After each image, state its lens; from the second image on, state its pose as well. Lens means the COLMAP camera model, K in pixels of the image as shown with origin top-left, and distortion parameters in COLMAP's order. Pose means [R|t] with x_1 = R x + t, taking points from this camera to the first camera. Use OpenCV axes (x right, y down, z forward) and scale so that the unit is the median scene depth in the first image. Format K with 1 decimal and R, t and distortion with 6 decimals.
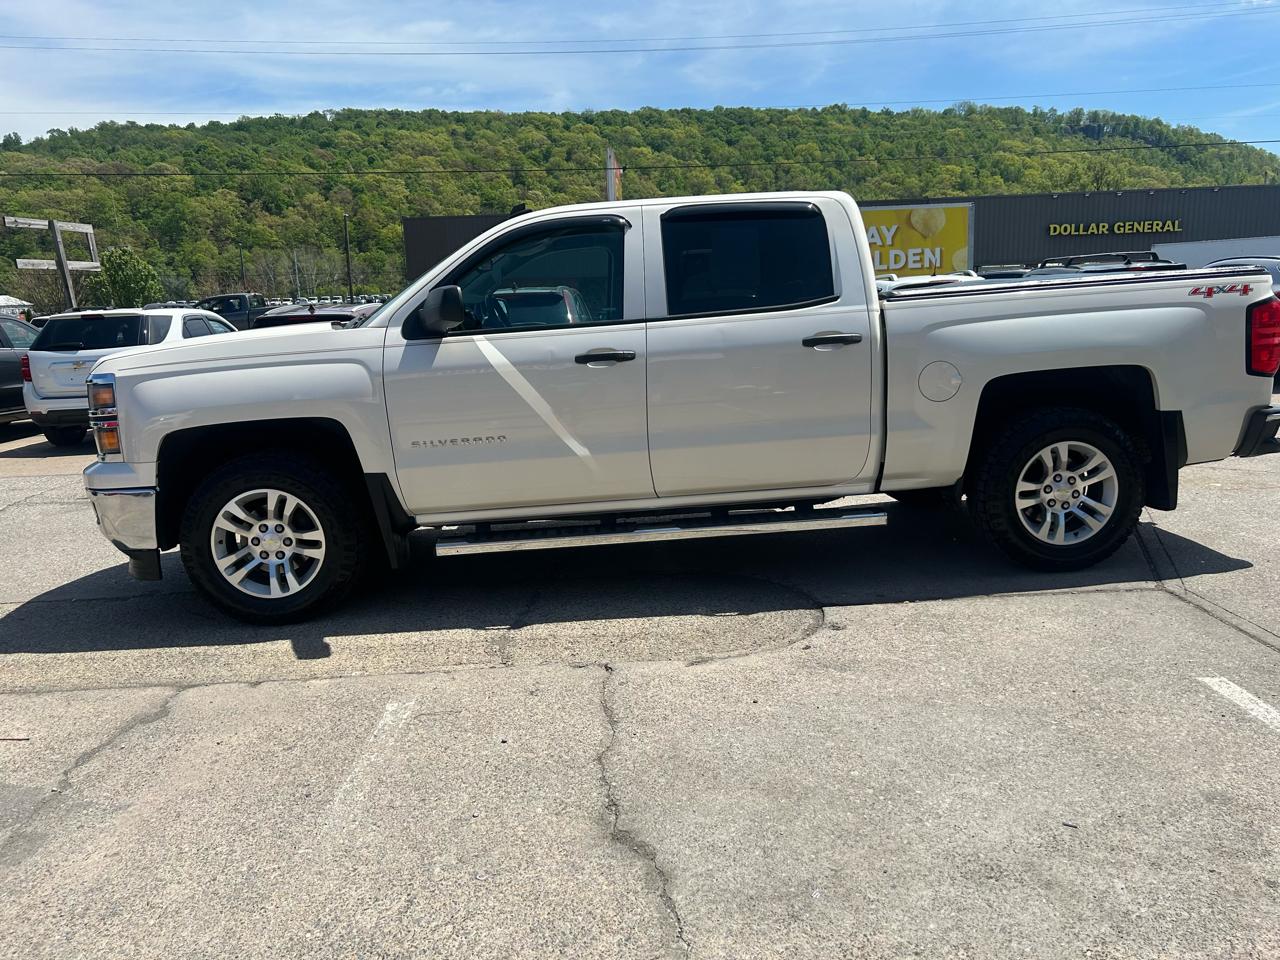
lens RADIAL K [[968.0, 0, 645.4], [0, 968.0, 492.2], [0, 0, 1]] dist [0.001380, 0.009340]
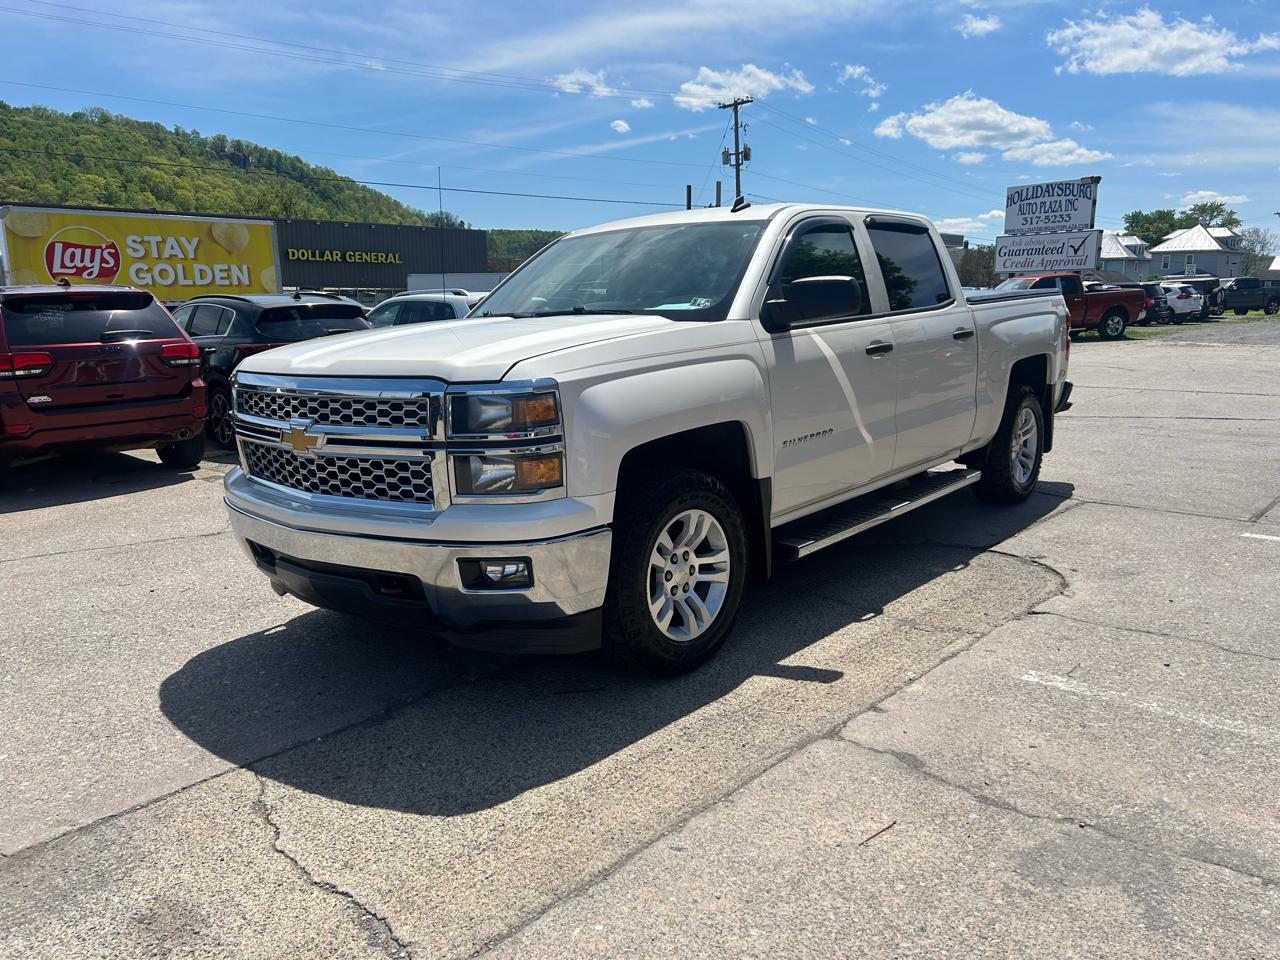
lens RADIAL K [[972.2, 0, 641.8], [0, 972.2, 485.4], [0, 0, 1]] dist [0.014258, 0.004292]
pose [[0.687831, -0.104273, 0.718342, -0.144165], [0.127433, 0.991605, 0.021919, -0.006653], [-0.714597, 0.076464, 0.695344, 0.062783]]
